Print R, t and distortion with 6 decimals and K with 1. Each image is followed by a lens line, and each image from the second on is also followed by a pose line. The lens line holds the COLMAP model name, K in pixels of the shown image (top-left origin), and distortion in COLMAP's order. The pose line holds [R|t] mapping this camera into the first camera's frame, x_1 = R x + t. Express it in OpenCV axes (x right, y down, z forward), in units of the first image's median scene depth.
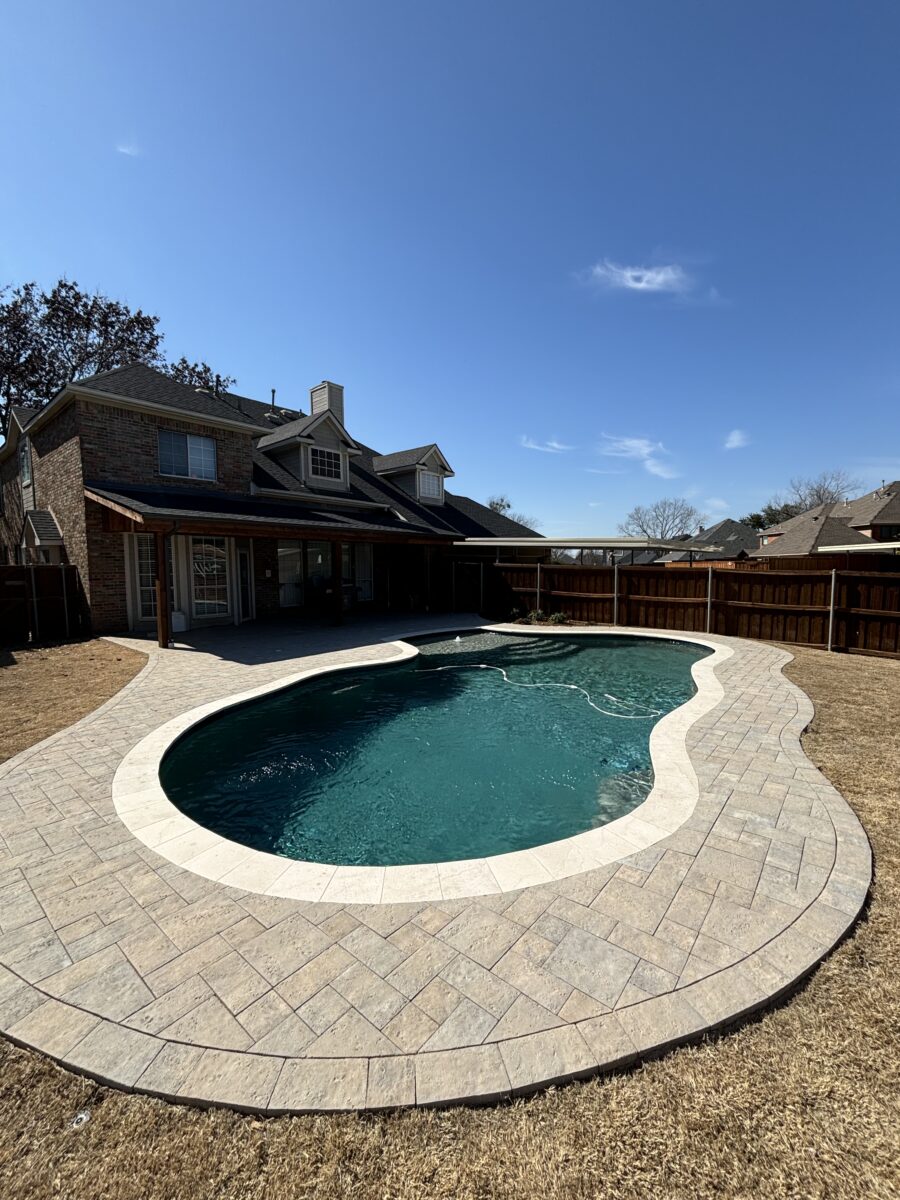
lens RADIAL K [[507.3, 0, 427.3], [0, 507.3, 602.5], [0, 0, 1]] dist [0.001154, -0.000087]
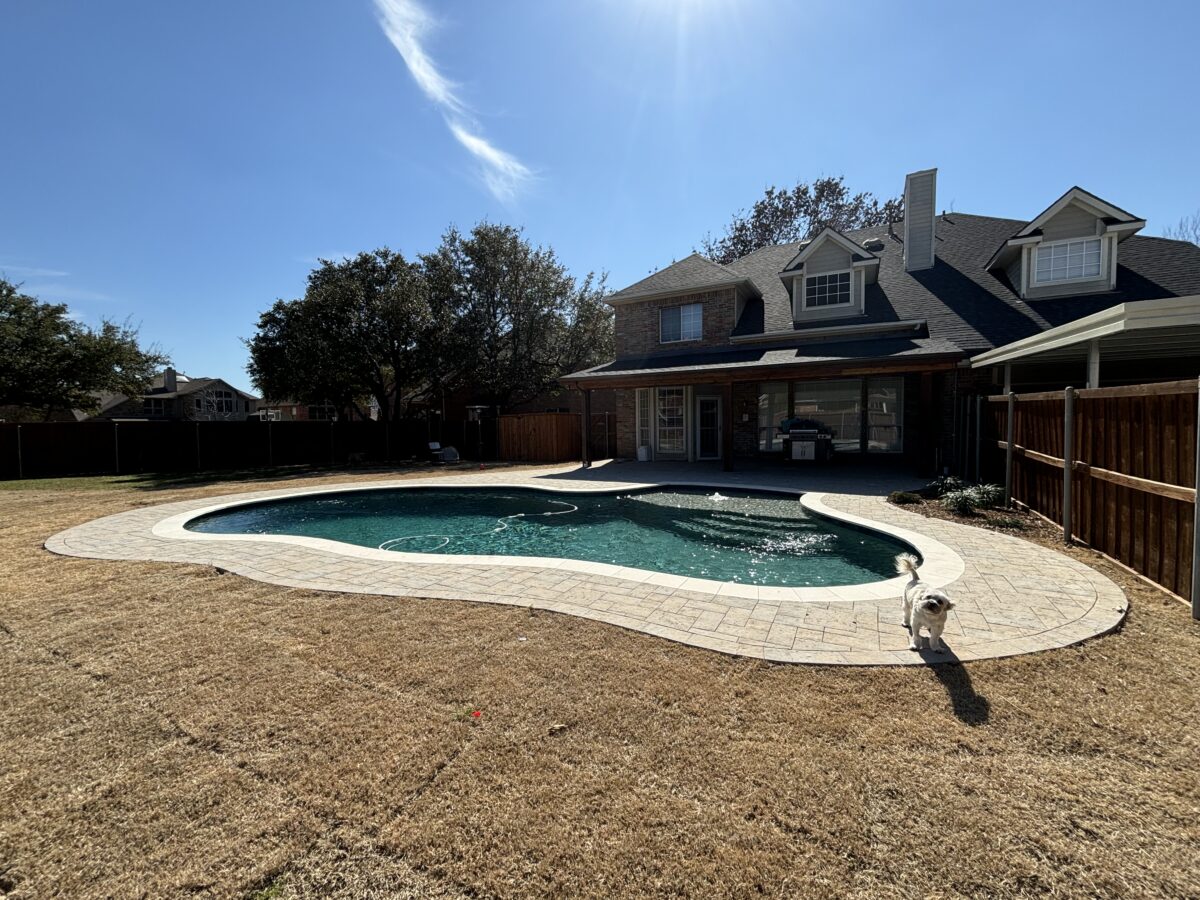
lens RADIAL K [[478.0, 0, 600.0], [0, 478.0, 450.0], [0, 0, 1]] dist [0.000878, -0.000616]
pose [[0.204482, 0.057679, -0.977169, 0.609292], [-0.060054, 0.997121, 0.046290, -0.019564], [0.977026, 0.049218, 0.207357, 0.539285]]
